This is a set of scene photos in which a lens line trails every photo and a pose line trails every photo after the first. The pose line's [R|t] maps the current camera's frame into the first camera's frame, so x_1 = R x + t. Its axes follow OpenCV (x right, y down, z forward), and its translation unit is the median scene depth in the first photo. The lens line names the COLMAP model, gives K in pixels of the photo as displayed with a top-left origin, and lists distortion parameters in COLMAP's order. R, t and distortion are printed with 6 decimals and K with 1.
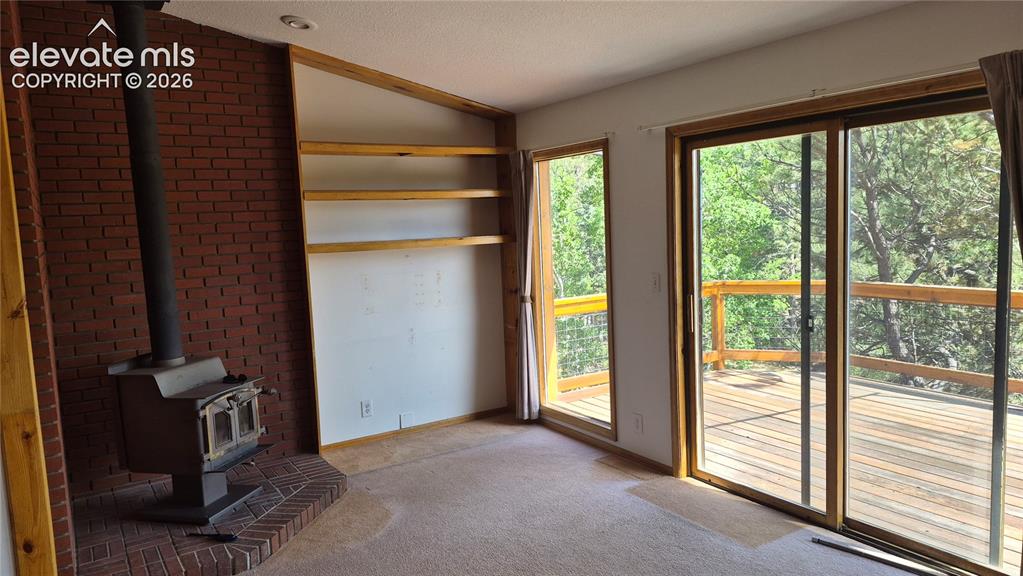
lens RADIAL K [[707.6, 0, 511.5], [0, 707.6, 288.0], [0, 0, 1]] dist [0.027951, -0.002904]
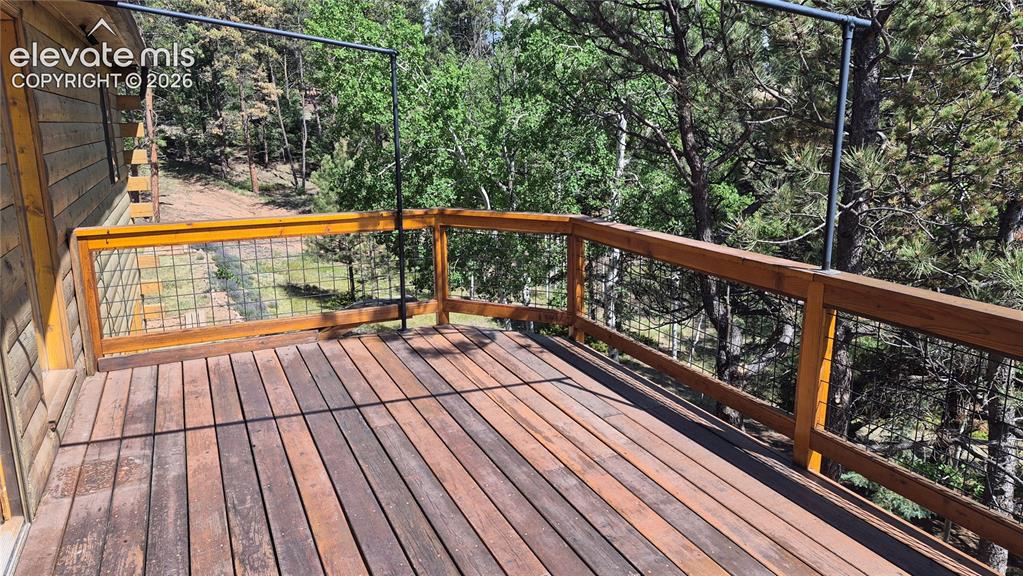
lens RADIAL K [[707.6, 0, 511.5], [0, 707.6, 288.0], [0, 0, 1]] dist [0.027951, -0.002904]
pose [[0.992429, 0.062979, -0.105444, 0.560807], [-0.048368, 0.989554, 0.135804, -0.038851], [0.112895, -0.129676, 0.985109, 0.327700]]
